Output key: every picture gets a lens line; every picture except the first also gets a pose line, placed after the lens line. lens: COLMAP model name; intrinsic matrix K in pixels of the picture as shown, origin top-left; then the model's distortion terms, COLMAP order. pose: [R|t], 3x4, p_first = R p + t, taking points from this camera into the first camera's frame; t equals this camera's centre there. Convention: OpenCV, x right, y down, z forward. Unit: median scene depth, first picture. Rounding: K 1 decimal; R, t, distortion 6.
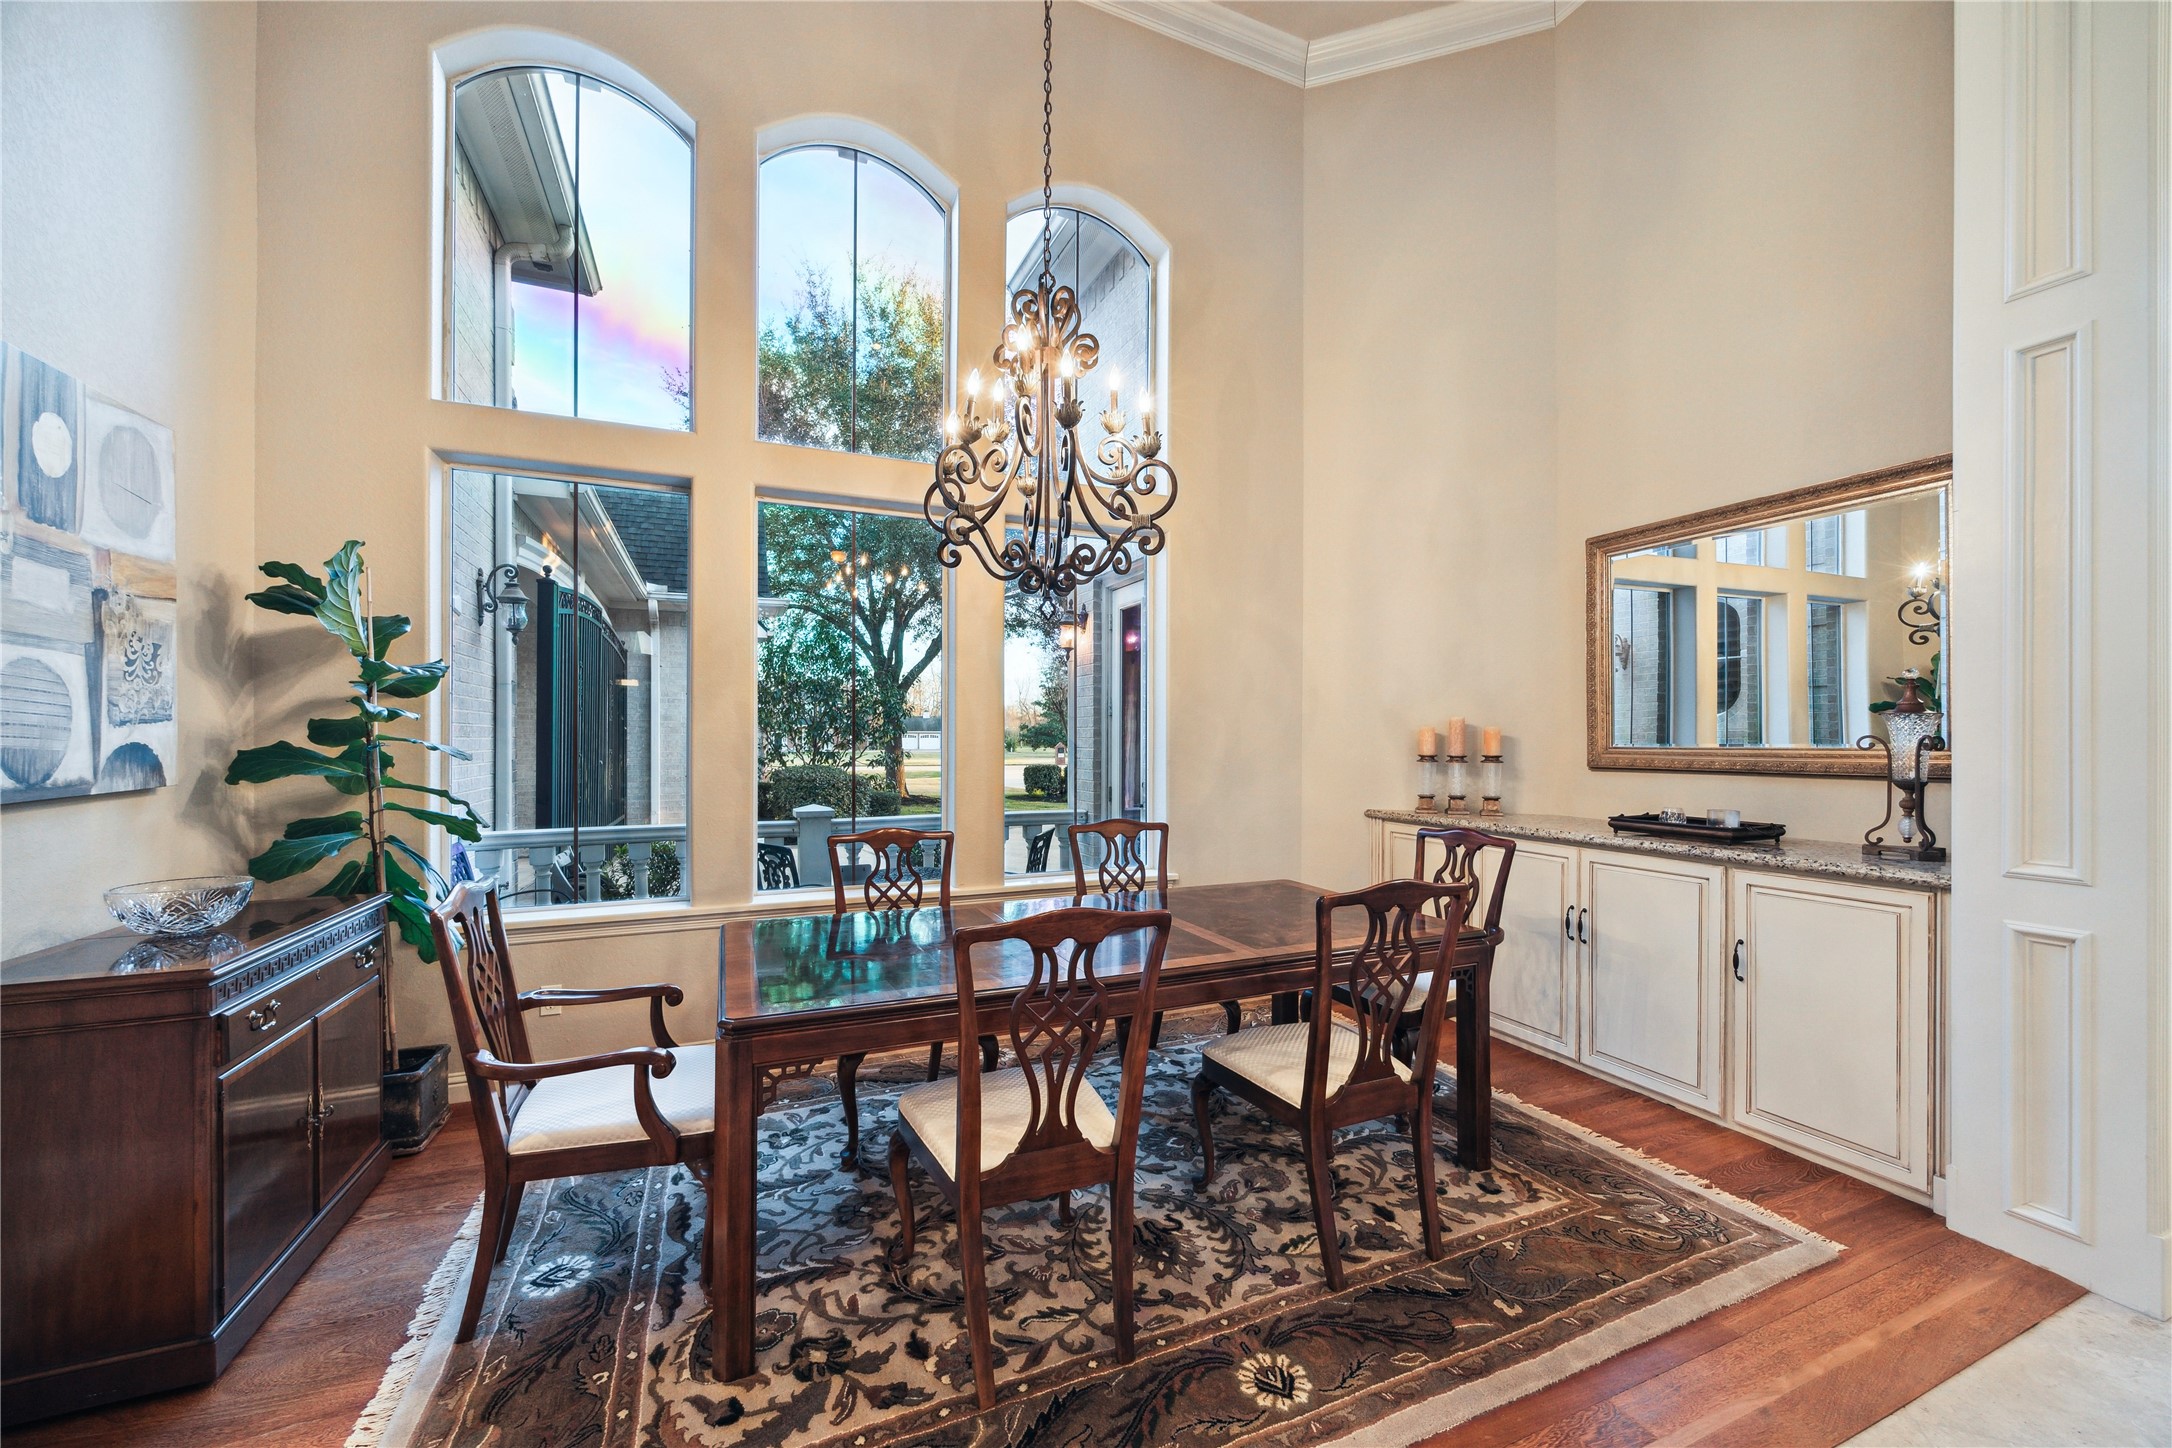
lens RADIAL K [[848.0, 0, 1088.4], [0, 848.0, 735.7], [0, 0, 1]] dist [-0.000995, -0.000037]
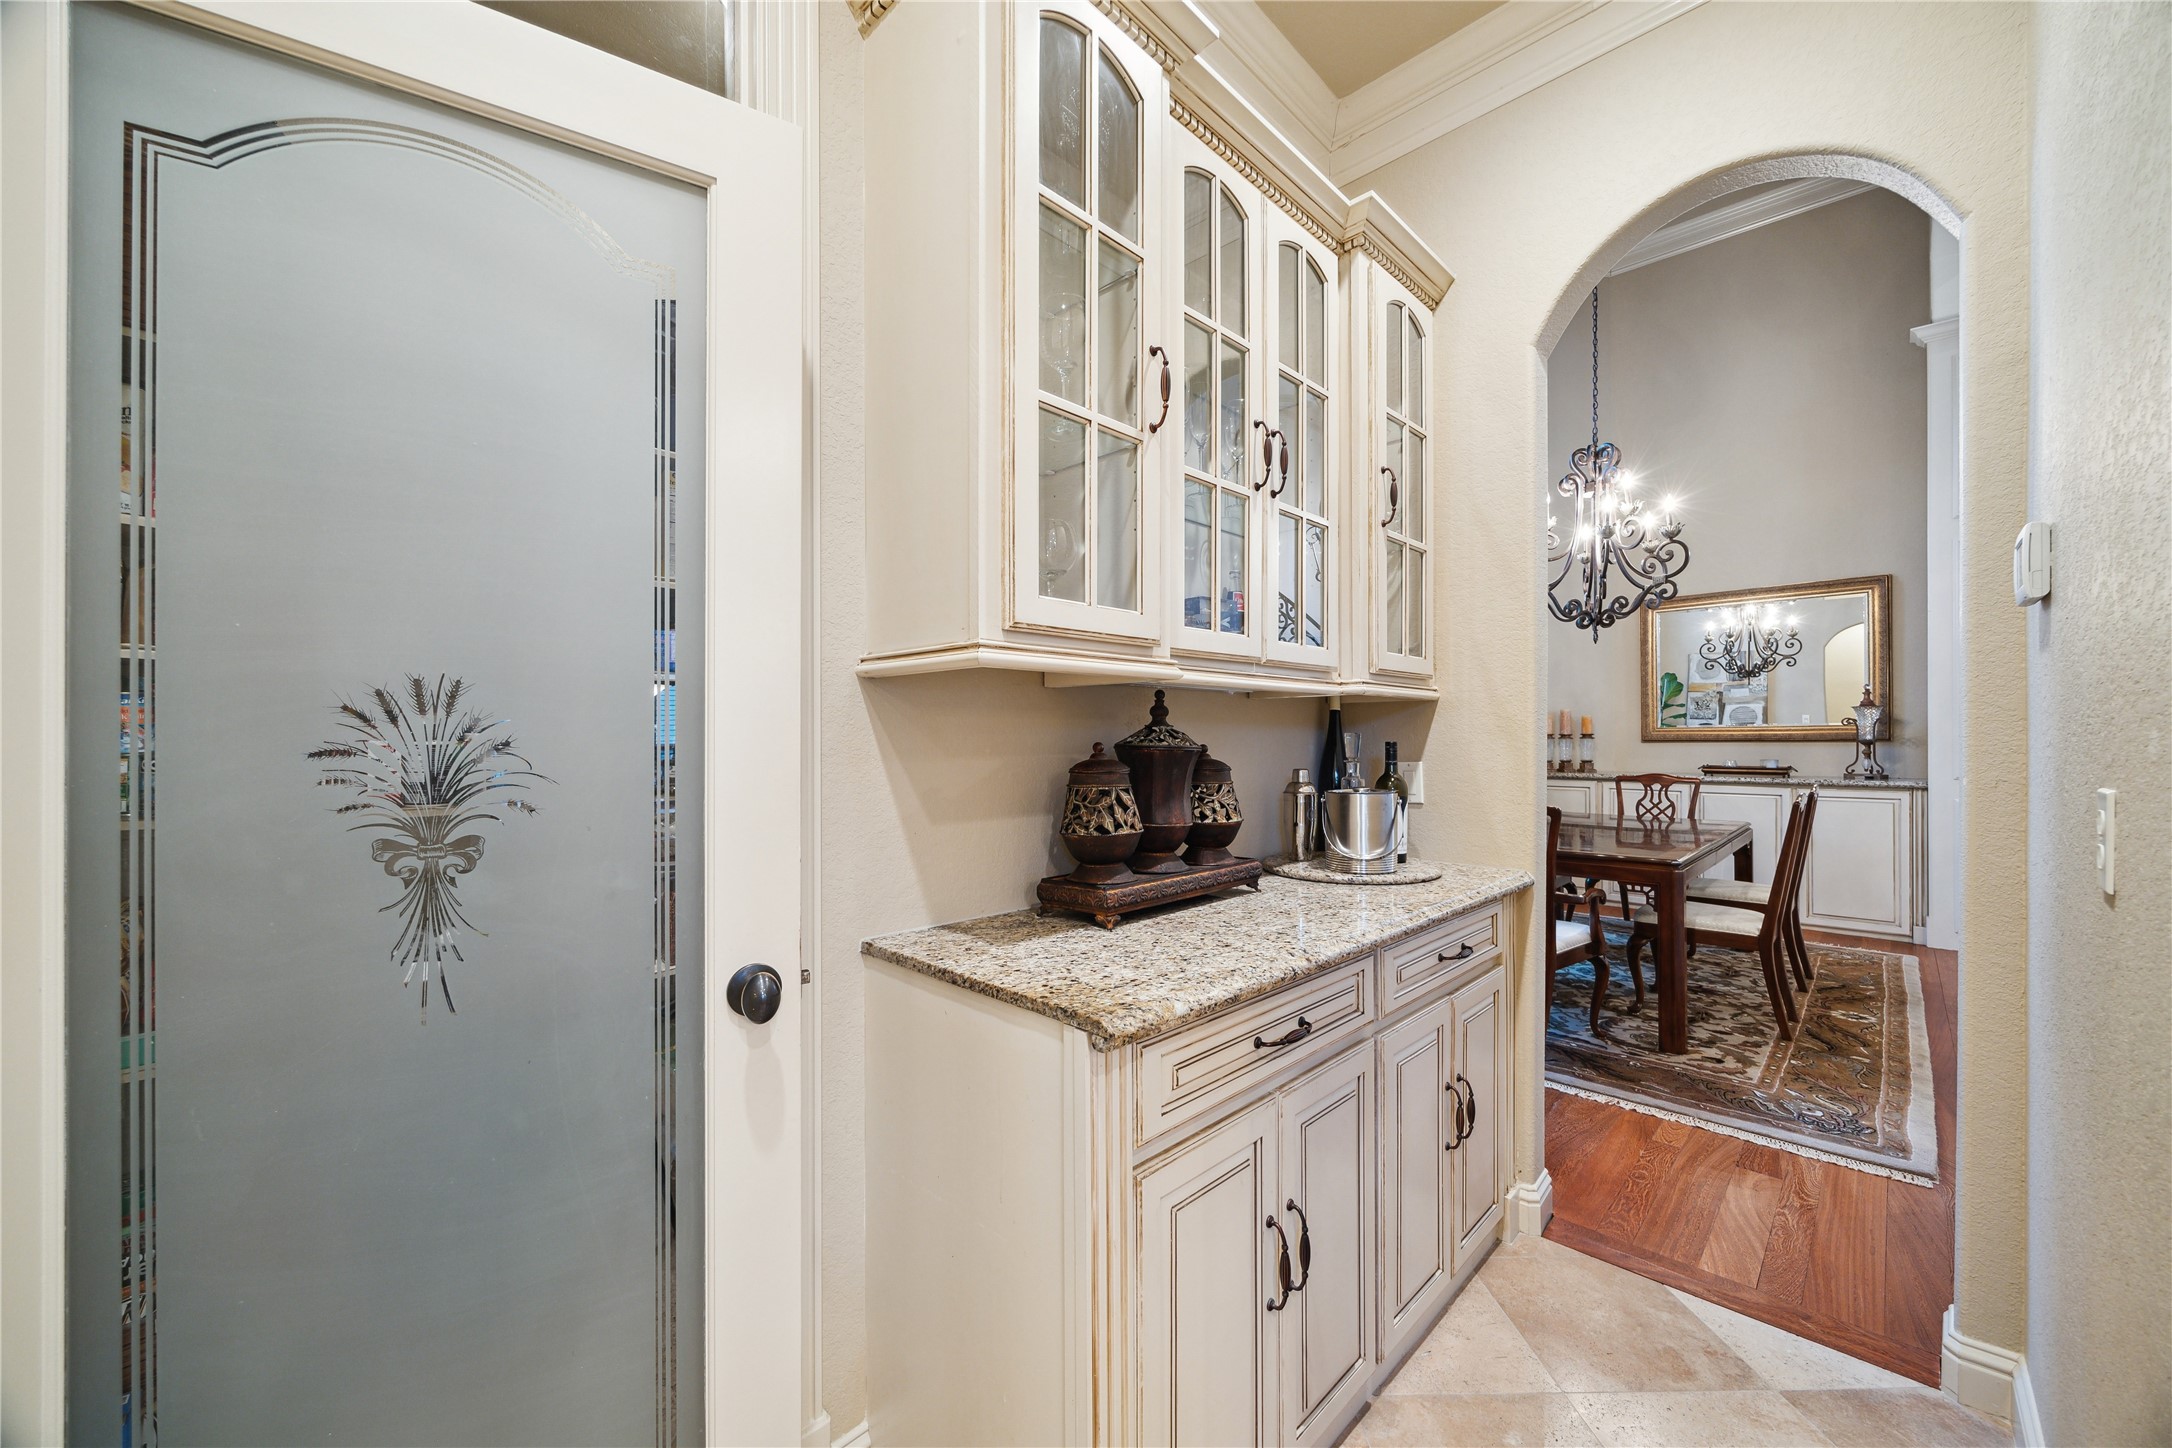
lens RADIAL K [[848.0, 0, 1088.4], [0, 848.0, 735.7], [0, 0, 1]] dist [-0.000995, -0.000037]
pose [[0.923037, 0.001375, 0.384708, -1.863263], [-0.000998, 0.999999, -0.001179, 0.059058], [-0.384709, 0.000704, 0.923038, -0.160742]]
